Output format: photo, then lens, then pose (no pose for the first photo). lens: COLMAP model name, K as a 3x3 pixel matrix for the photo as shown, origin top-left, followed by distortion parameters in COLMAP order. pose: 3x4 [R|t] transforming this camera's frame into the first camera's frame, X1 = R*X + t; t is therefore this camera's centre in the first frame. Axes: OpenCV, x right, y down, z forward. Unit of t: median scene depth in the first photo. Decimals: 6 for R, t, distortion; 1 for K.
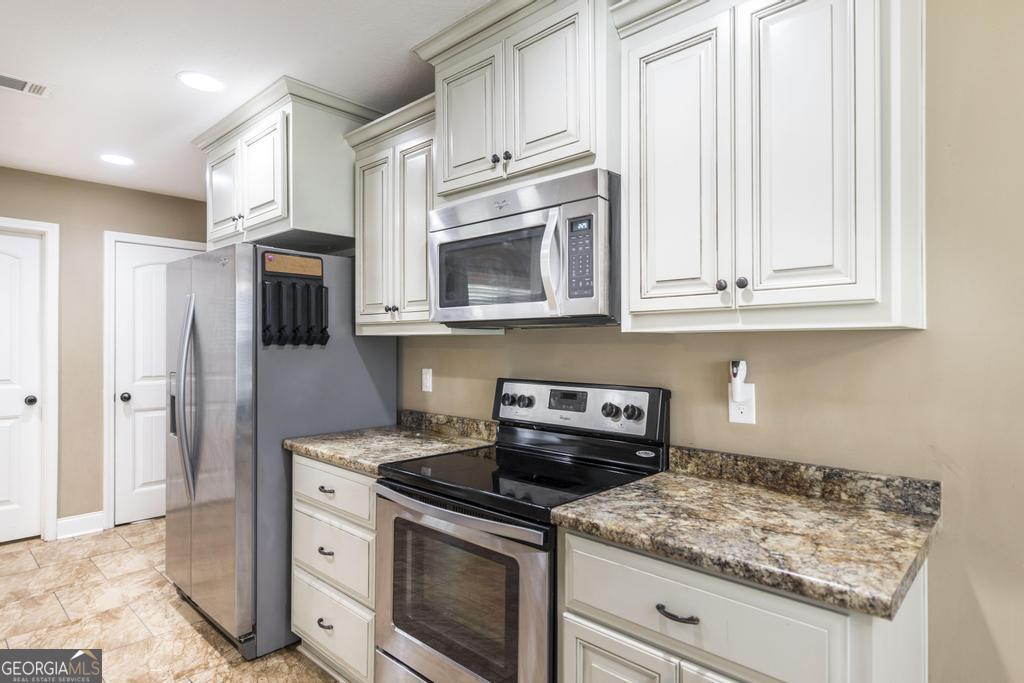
lens RADIAL K [[566.5, 0, 518.0], [0, 566.5, 339.9], [0, 0, 1]] dist [-0.006629, -0.000352]
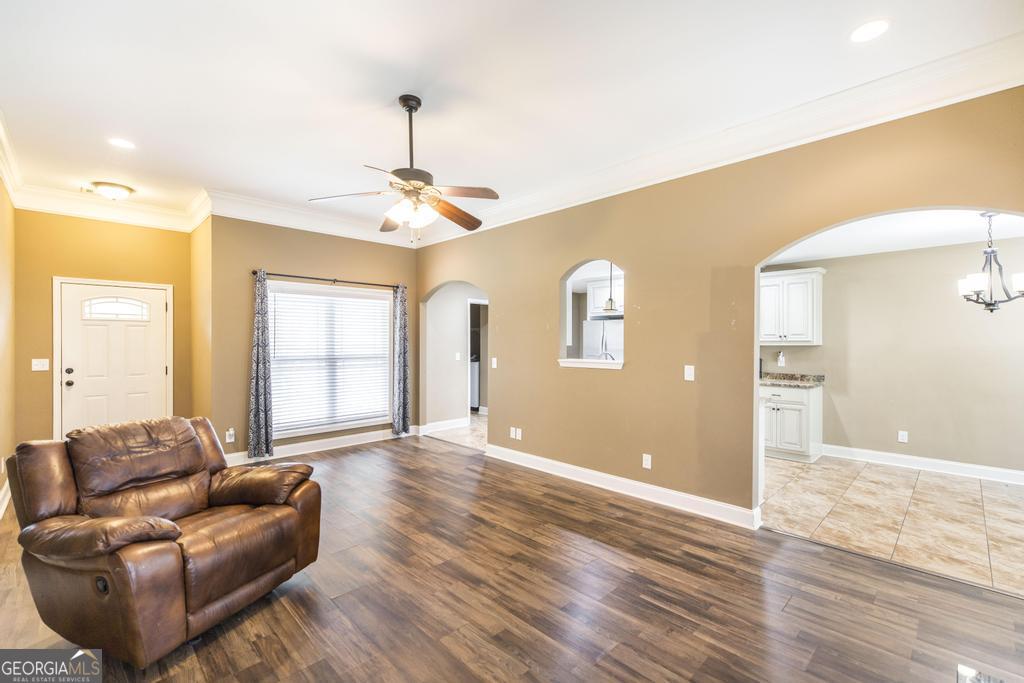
lens RADIAL K [[452.1, 0, 530.9], [0, 452.1, 338.9], [0, 0, 1]] dist [0.002758, 0.000159]
pose [[0.999863, 0.001535, -0.016488, -1.773526], [-0.001497, 0.999996, 0.002291, -0.080591], [0.016492, -0.002266, 0.999861, -3.021274]]
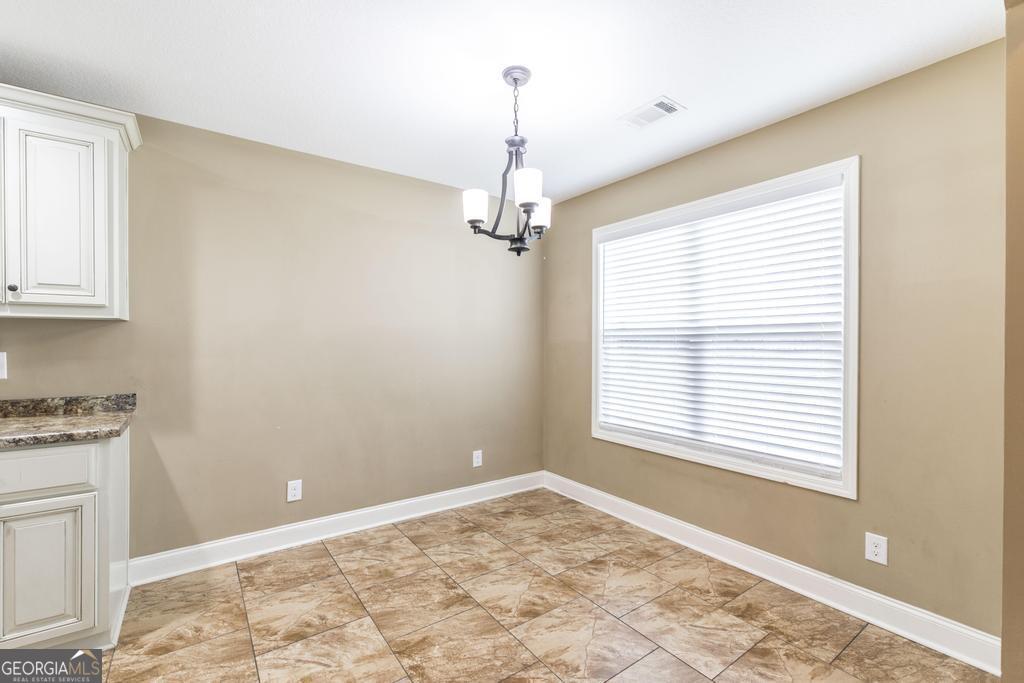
lens RADIAL K [[452.1, 0, 519.5], [0, 452.1, 344.0], [0, 0, 1]] dist [0.002758, 0.000159]
pose [[0.200261, -0.004019, 0.979734, -0.598753], [-0.010607, 0.999924, 0.006270, 0.039331], [-0.979685, -0.011648, 0.200203, -0.712881]]
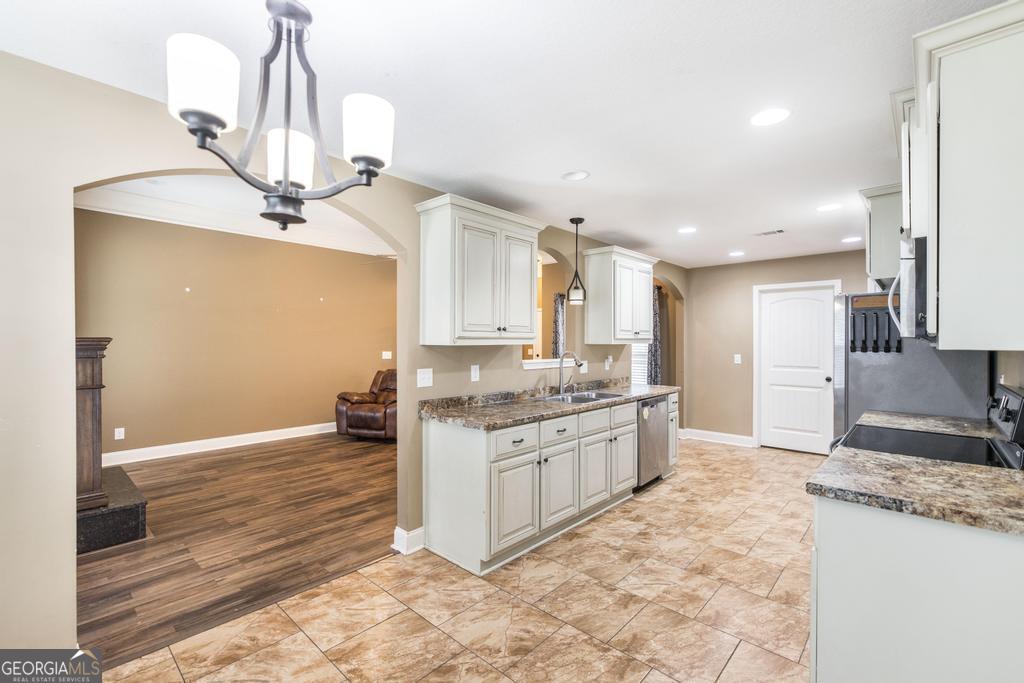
lens RADIAL K [[452.1, 0, 503.7], [0, 452.1, 341.3], [0, 0, 1]] dist [0.002758, 0.000159]
pose [[-0.014949, -0.000276, -0.999888, 1.507125], [0.004007, 0.999992, -0.000336, -0.041282], [0.999880, -0.004011, -0.014948, -0.054353]]
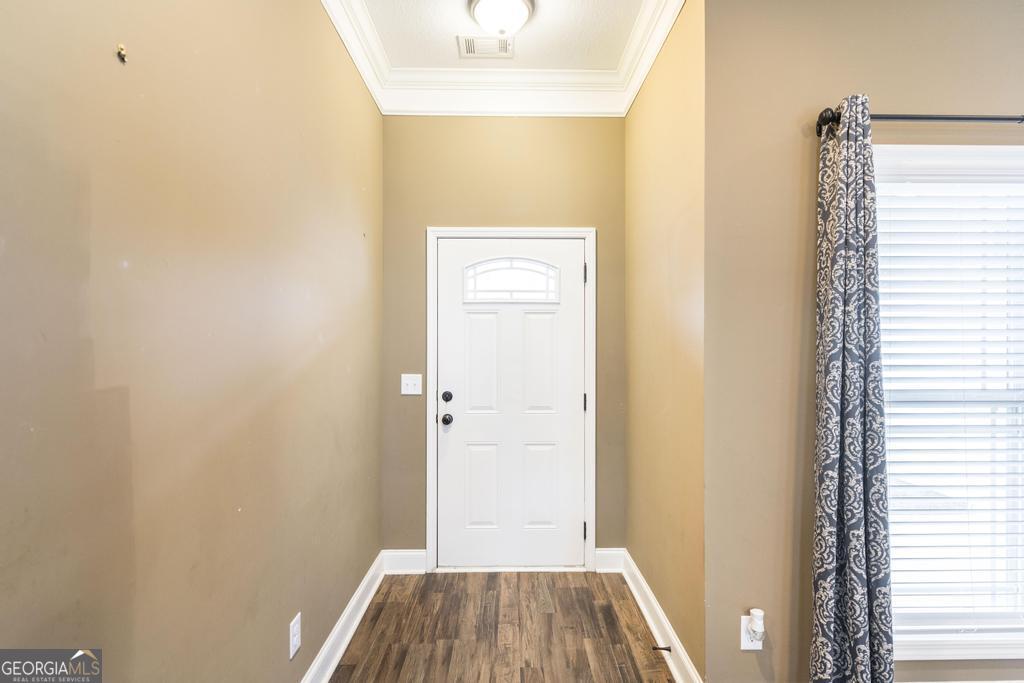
lens RADIAL K [[481.0, 0, 506.9], [0, 481.0, 344.6], [0, 0, 1]] dist [0.004295, 0.000571]
pose [[0.687688, 0.001249, -0.726005, -3.718264], [0.000562, 0.999997, 0.002254, -0.045754], [0.726006, -0.001958, 0.687686, -0.822202]]
